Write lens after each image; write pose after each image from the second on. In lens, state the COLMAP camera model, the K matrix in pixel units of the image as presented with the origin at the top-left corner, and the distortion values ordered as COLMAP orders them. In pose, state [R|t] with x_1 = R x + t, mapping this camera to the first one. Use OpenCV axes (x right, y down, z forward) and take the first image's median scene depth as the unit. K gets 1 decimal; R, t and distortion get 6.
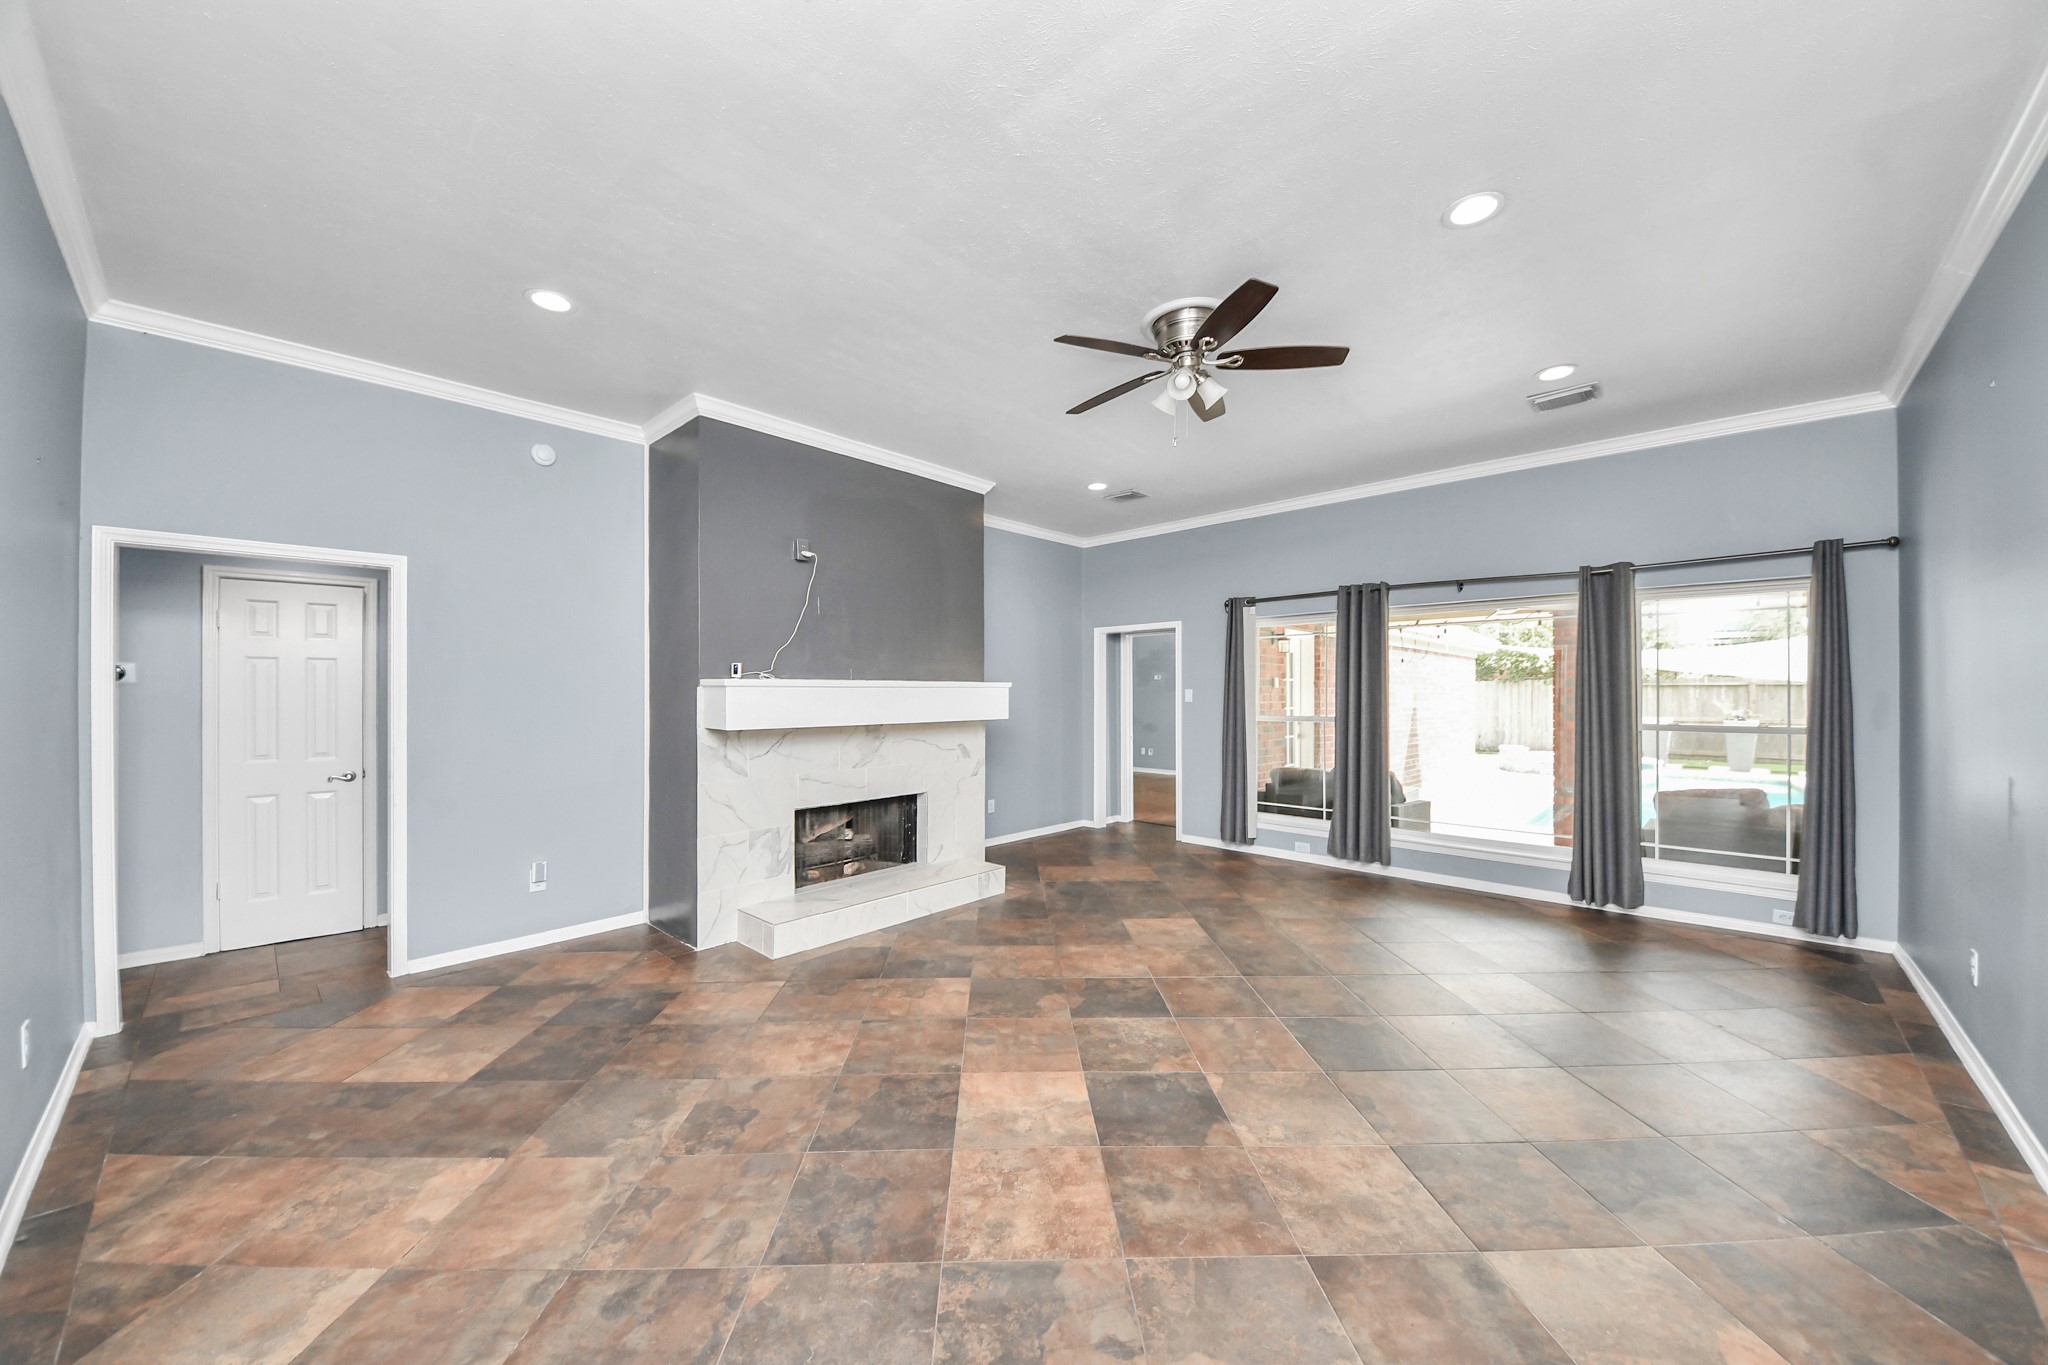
lens RADIAL K [[726.1, 0, 1024.0], [0, 726.1, 682.5], [0, 0, 1]] dist [0.014110, -0.000013]
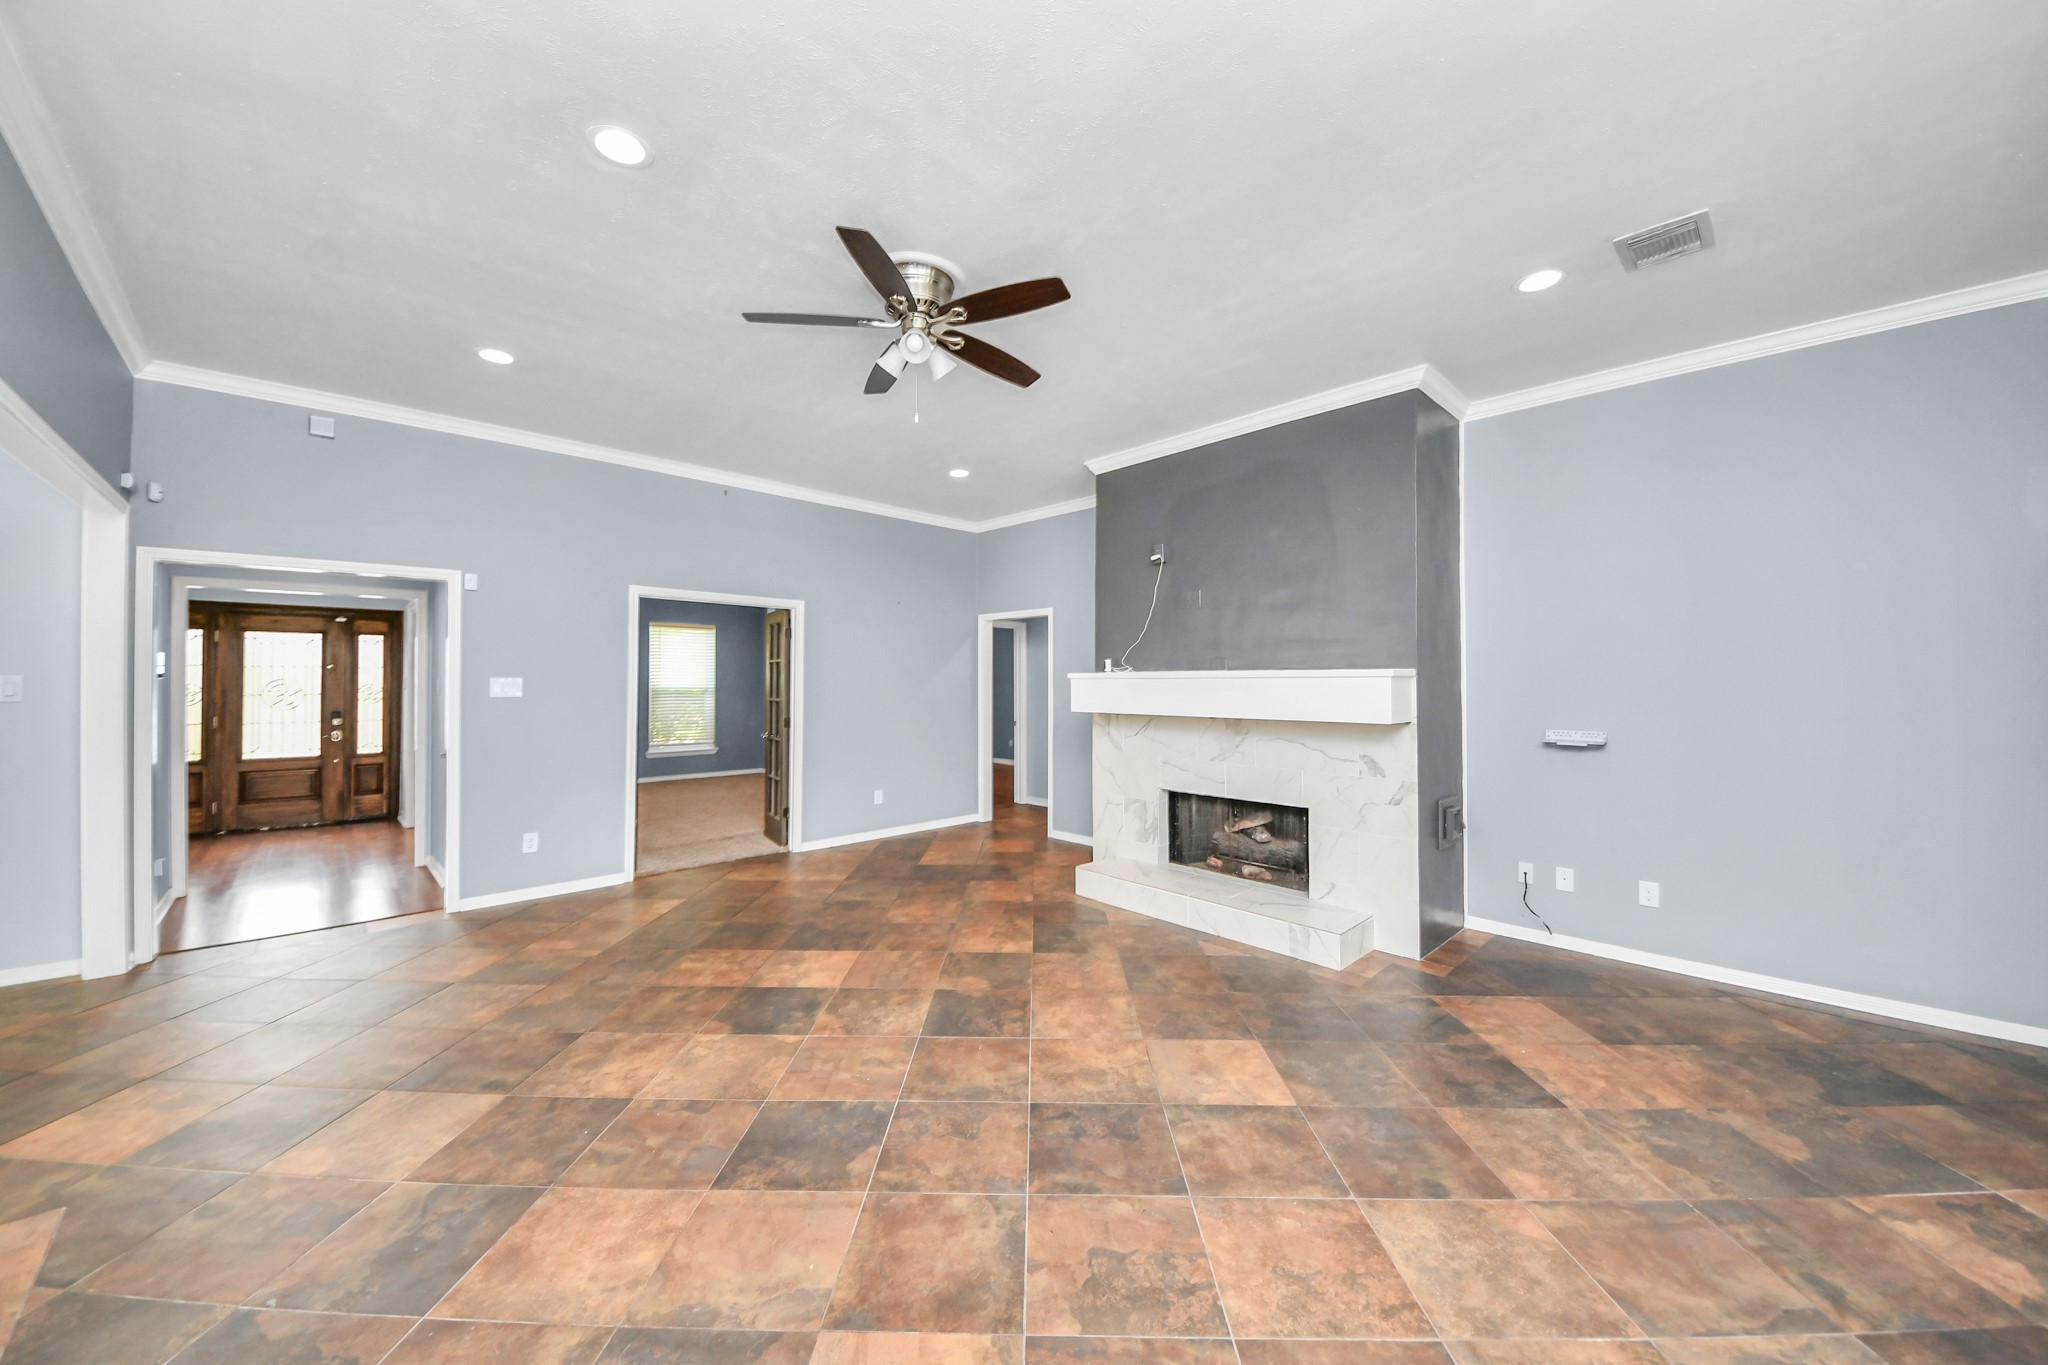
lens RADIAL K [[746.4, 0, 1024.0], [0, 746.4, 682.5], [0, 0, 1]] dist [0.043652, 0.000001]
pose [[-0.056556, 0.009308, -0.998356, 0.873609], [0.017358, 0.999815, 0.008338, -0.001026], [0.998249, -0.016858, -0.056707, 0.899130]]
